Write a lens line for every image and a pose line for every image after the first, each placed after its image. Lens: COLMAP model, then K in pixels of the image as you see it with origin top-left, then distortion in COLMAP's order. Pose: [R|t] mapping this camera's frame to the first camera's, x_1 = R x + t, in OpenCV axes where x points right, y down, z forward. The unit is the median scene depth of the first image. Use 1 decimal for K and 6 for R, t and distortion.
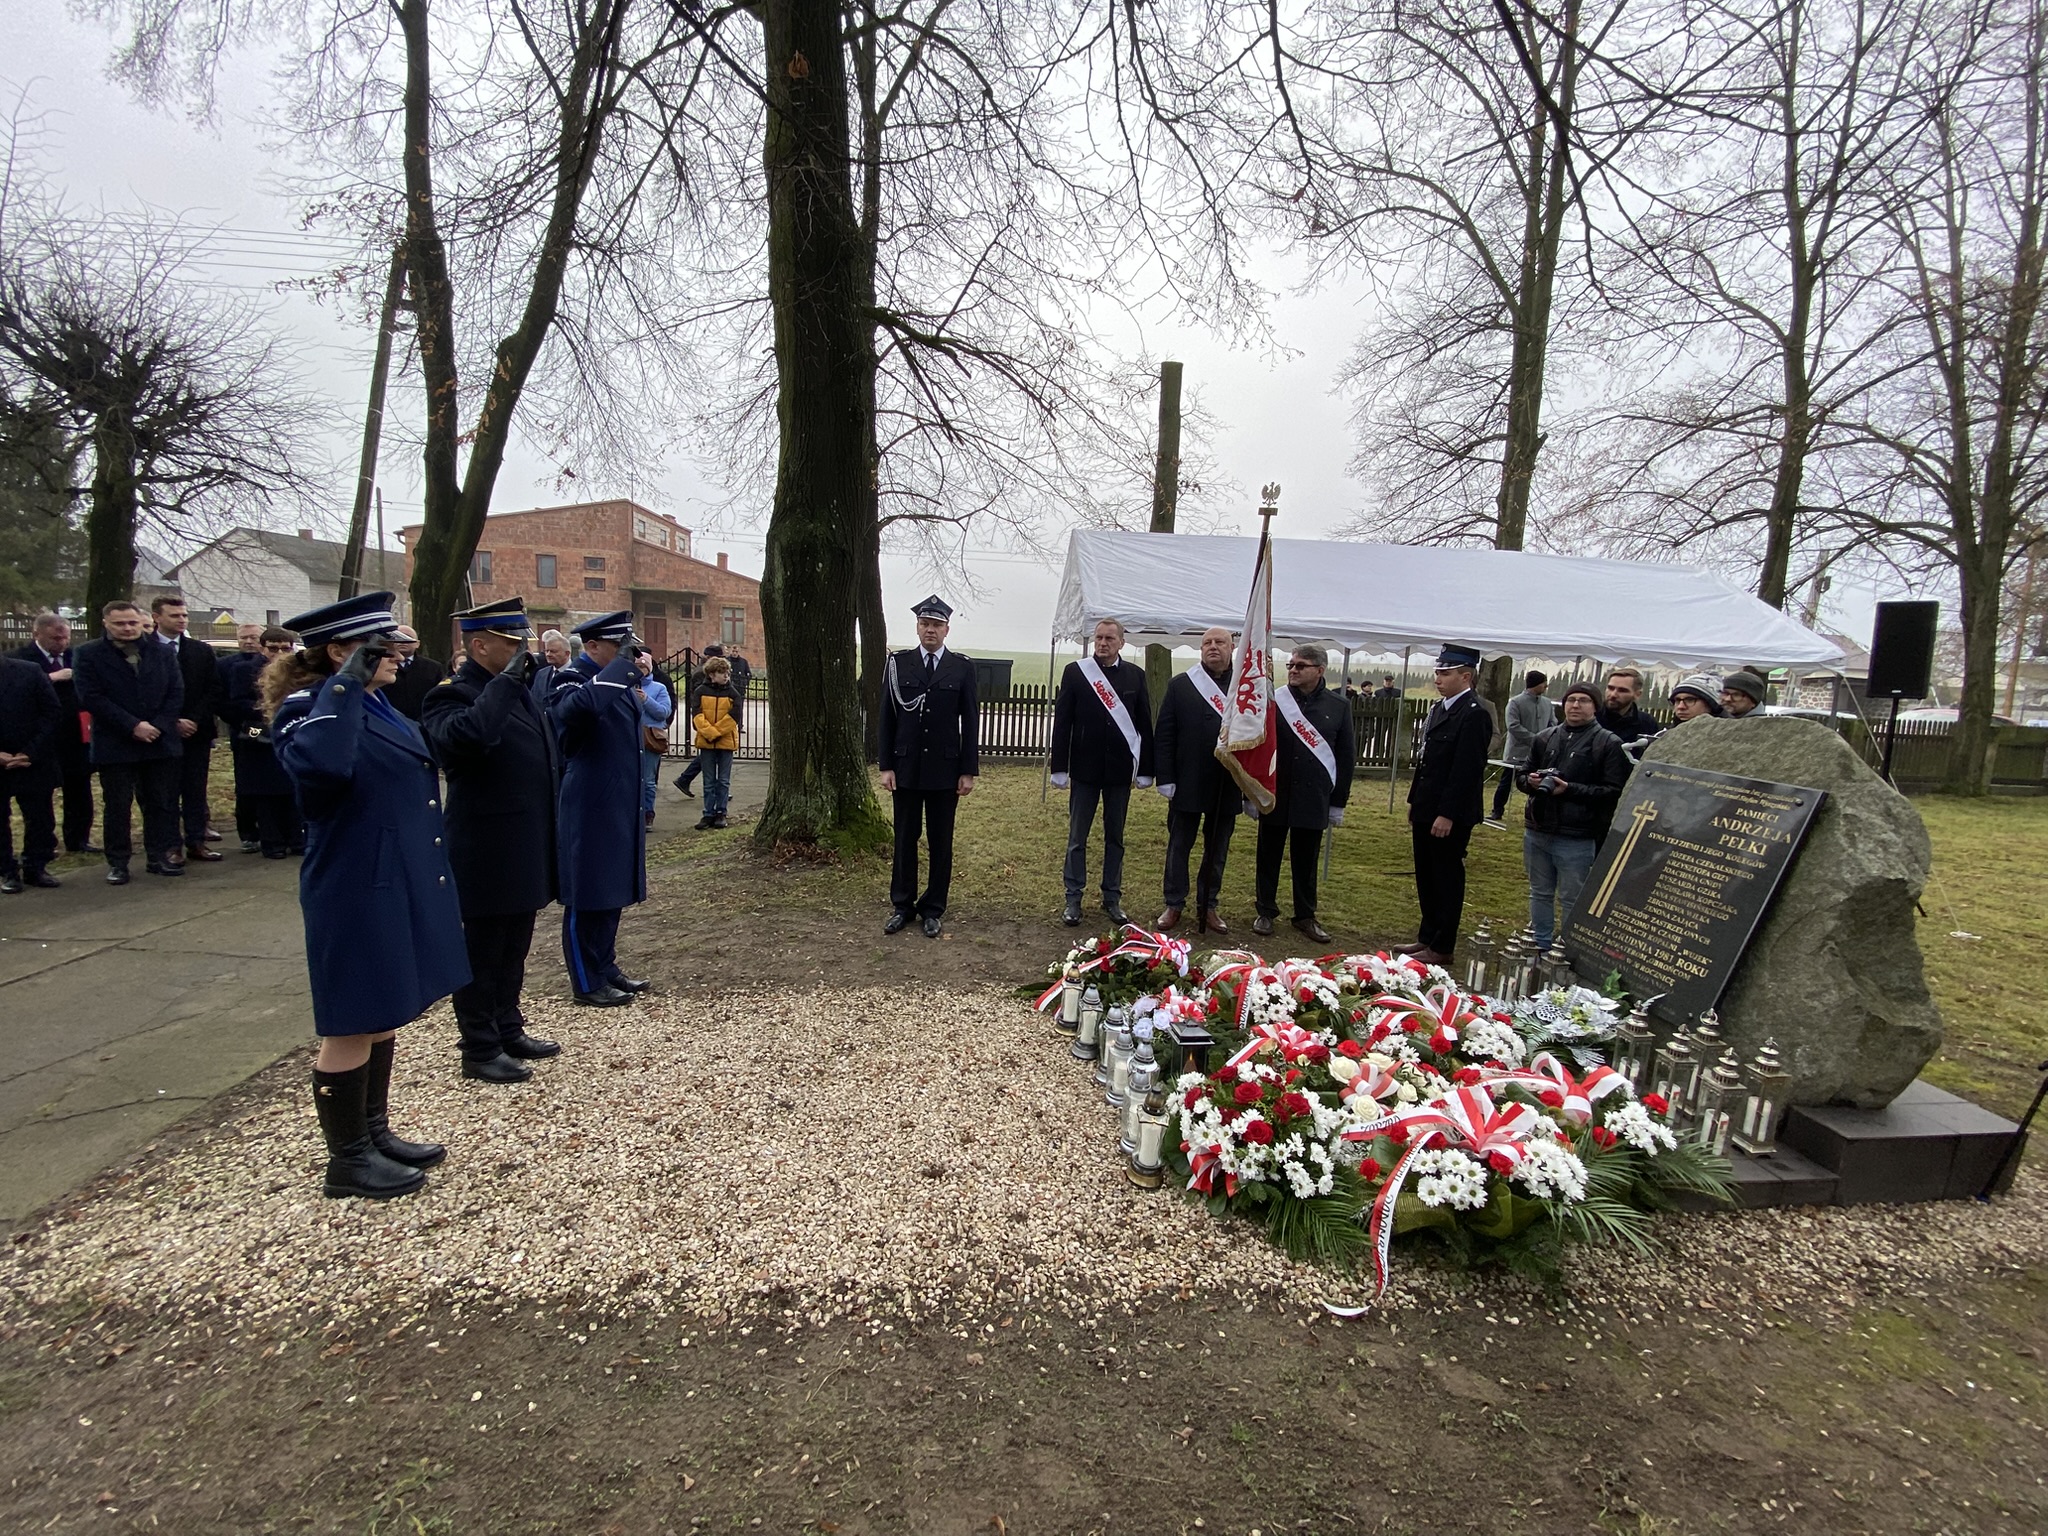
lens RADIAL K [[829.5, 0, 1021.8], [0, 829.5, 765.0], [0, 0, 1]] dist [0.011750, -0.016539]
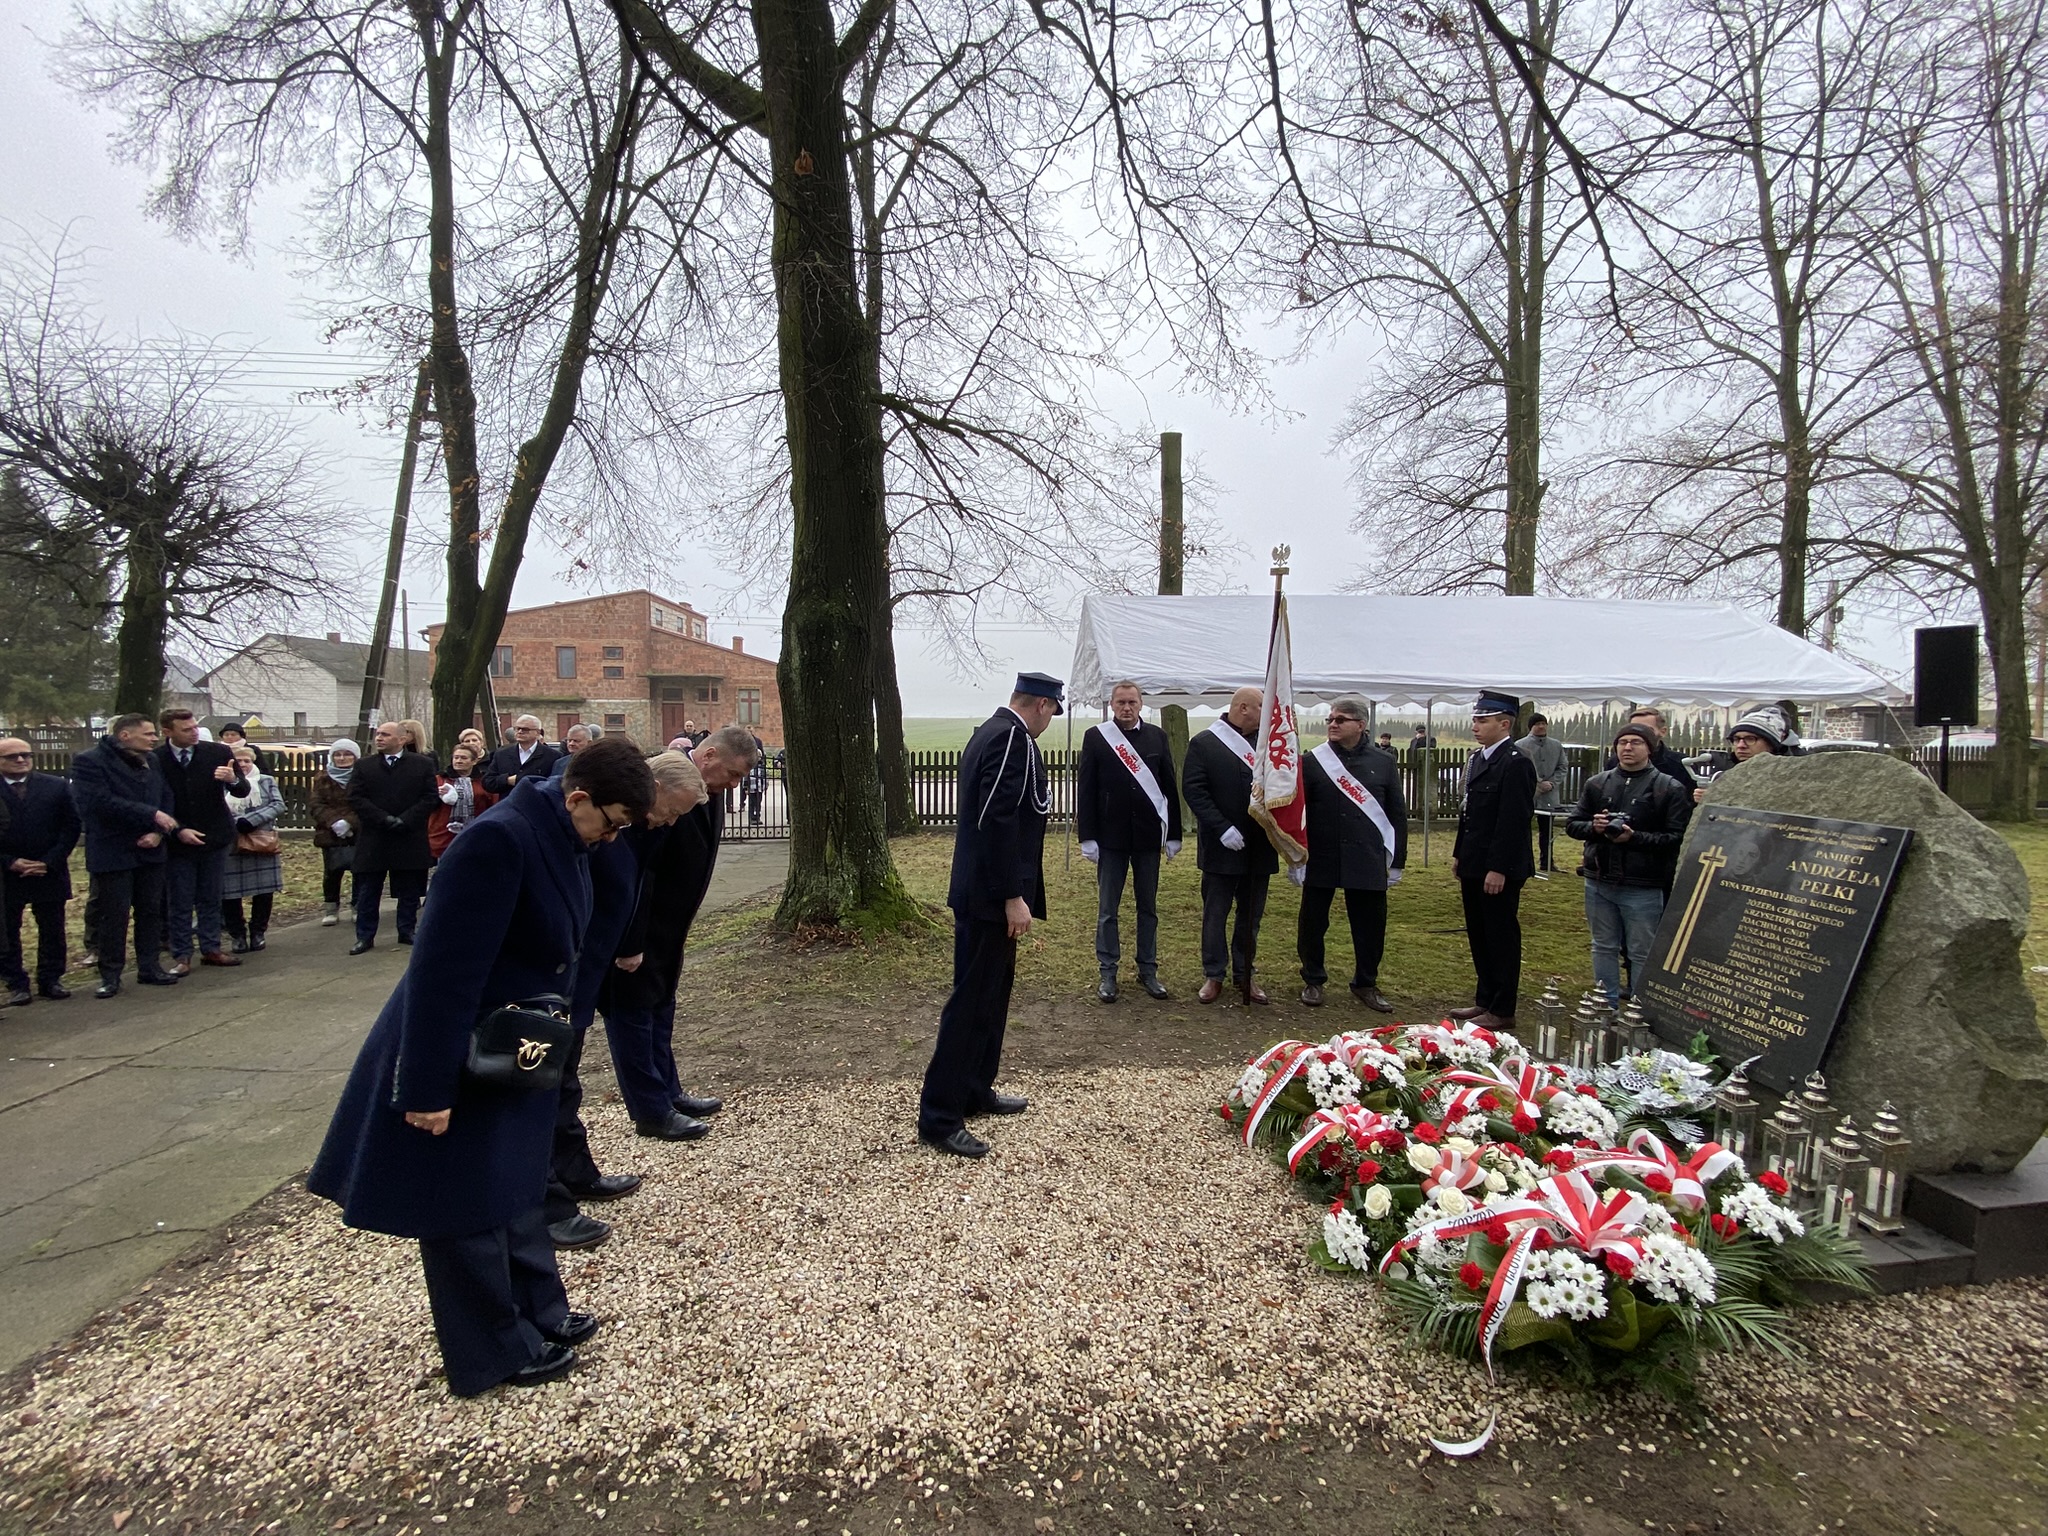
lens RADIAL K [[829.5, 0, 1021.8], [0, 829.5, 765.0], [0, 0, 1]] dist [0.011750, -0.016539]
pose [[0.998866, -0.044737, -0.016305, -0.007300], [0.043279, 0.995785, -0.080871, -0.003278], [0.019854, 0.080074, 0.996591, 0.015769]]
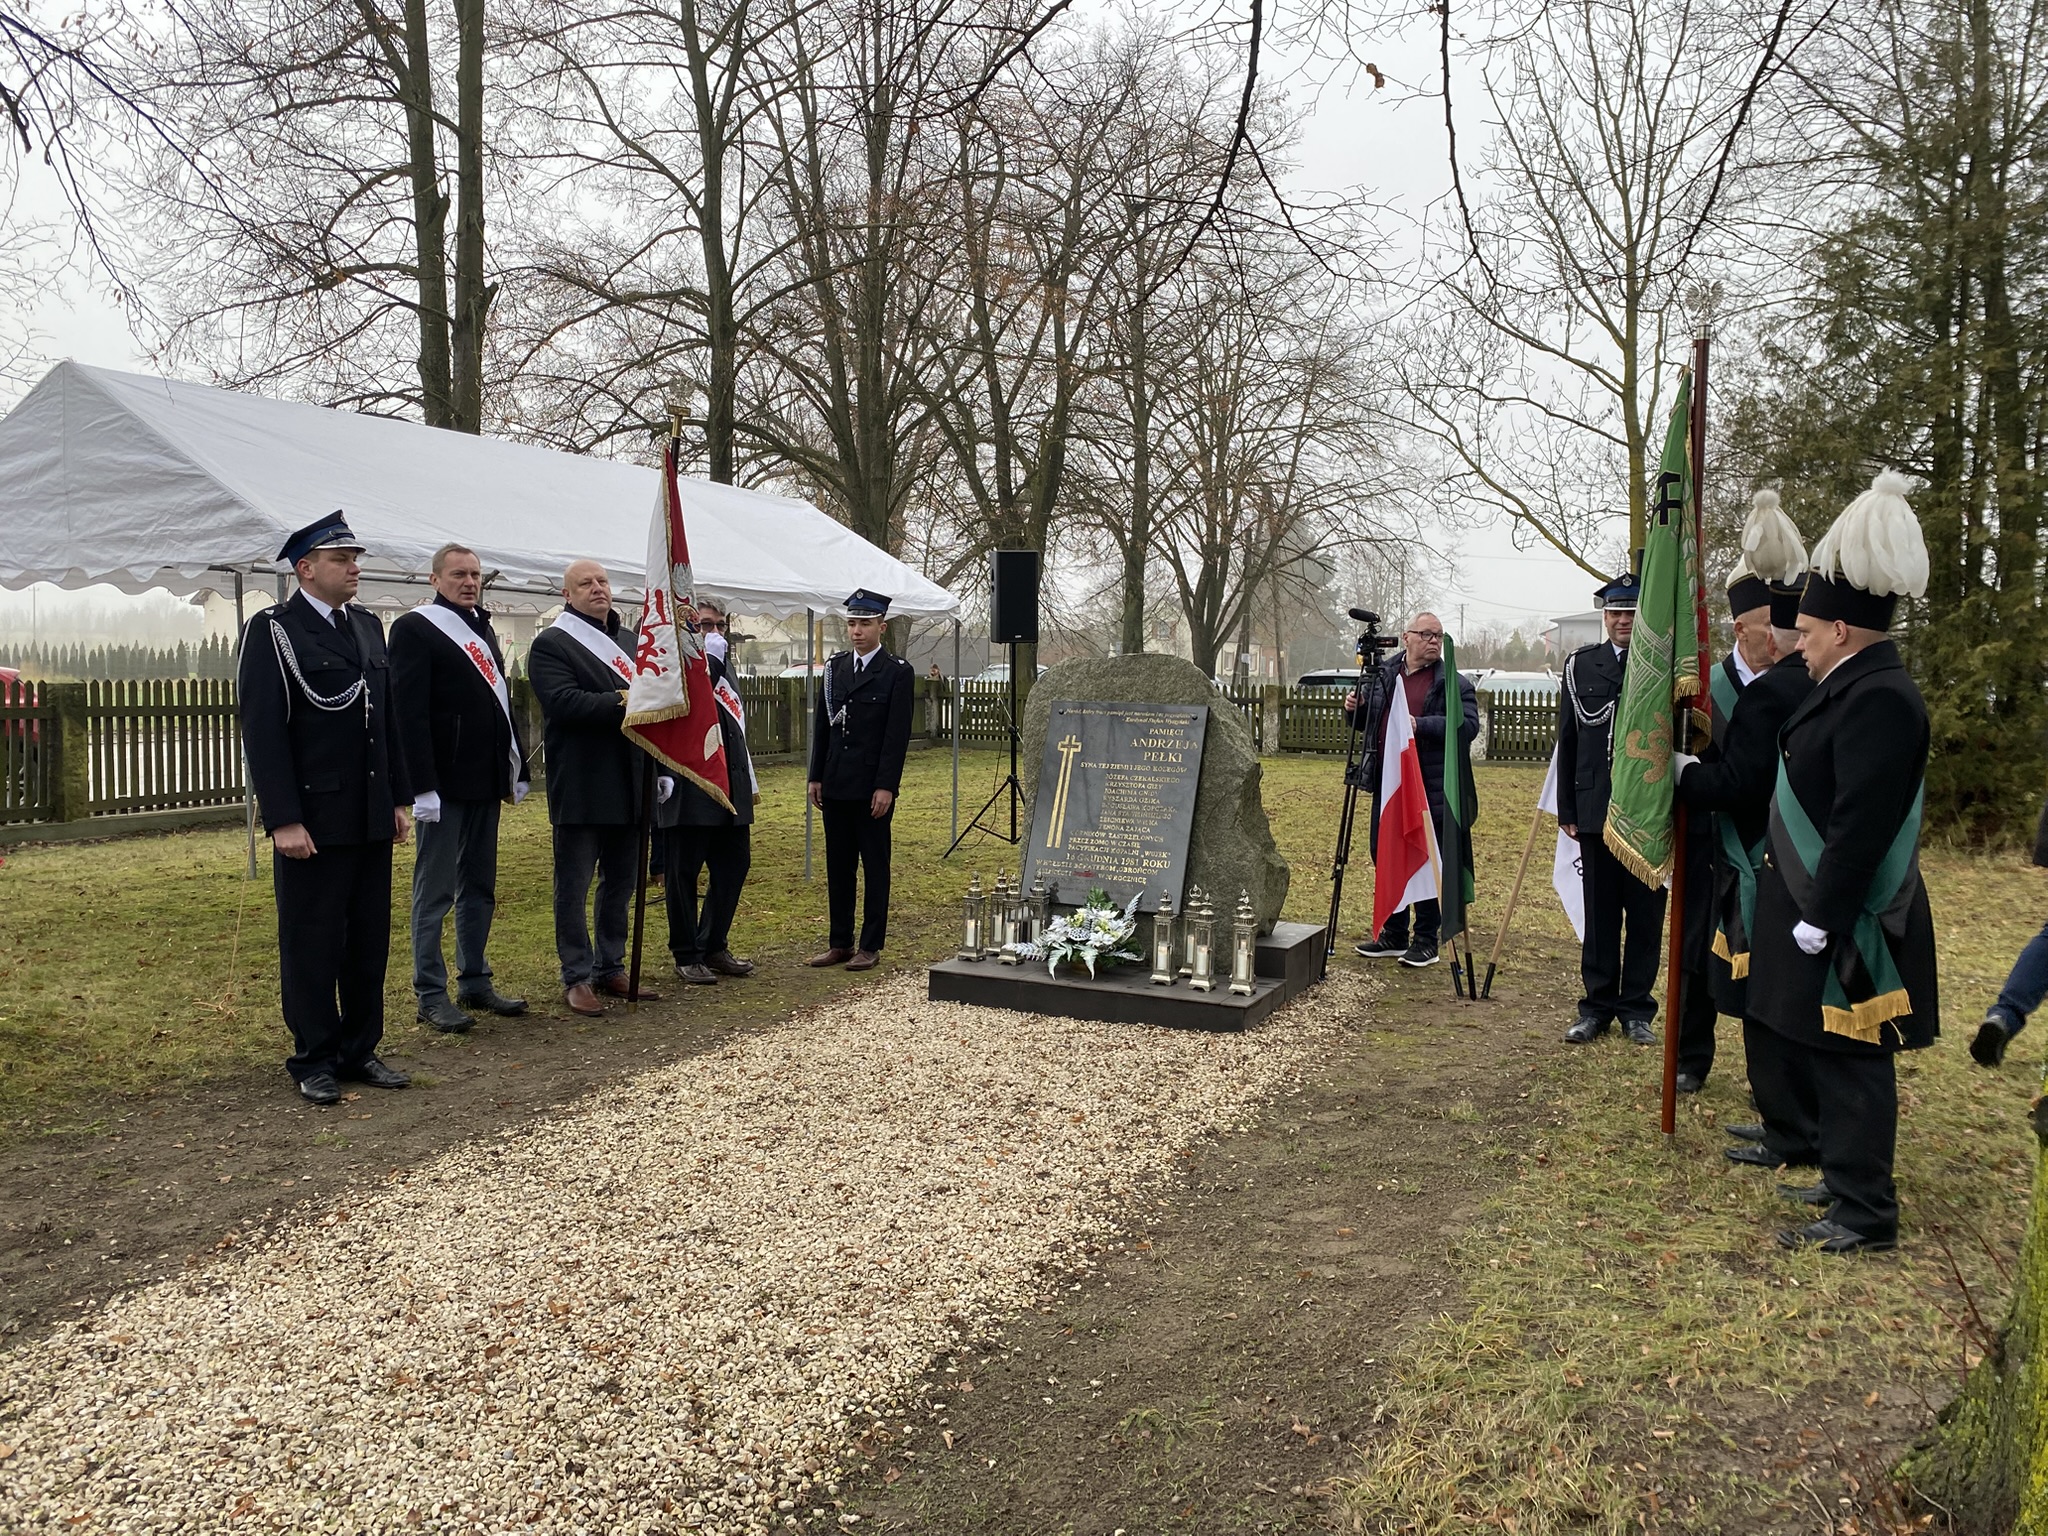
lens RADIAL K [[1551.6, 0, 1024.0], [0, 1551.6, 768.0], [0, 0, 1]] dist [0.085098, -0.169002]
pose [[0.484874, -0.092706, 0.869657, -0.475301], [0.117922, 0.992216, 0.040024, -0.001016], [-0.866598, 0.083145, 0.492031, 0.025112]]
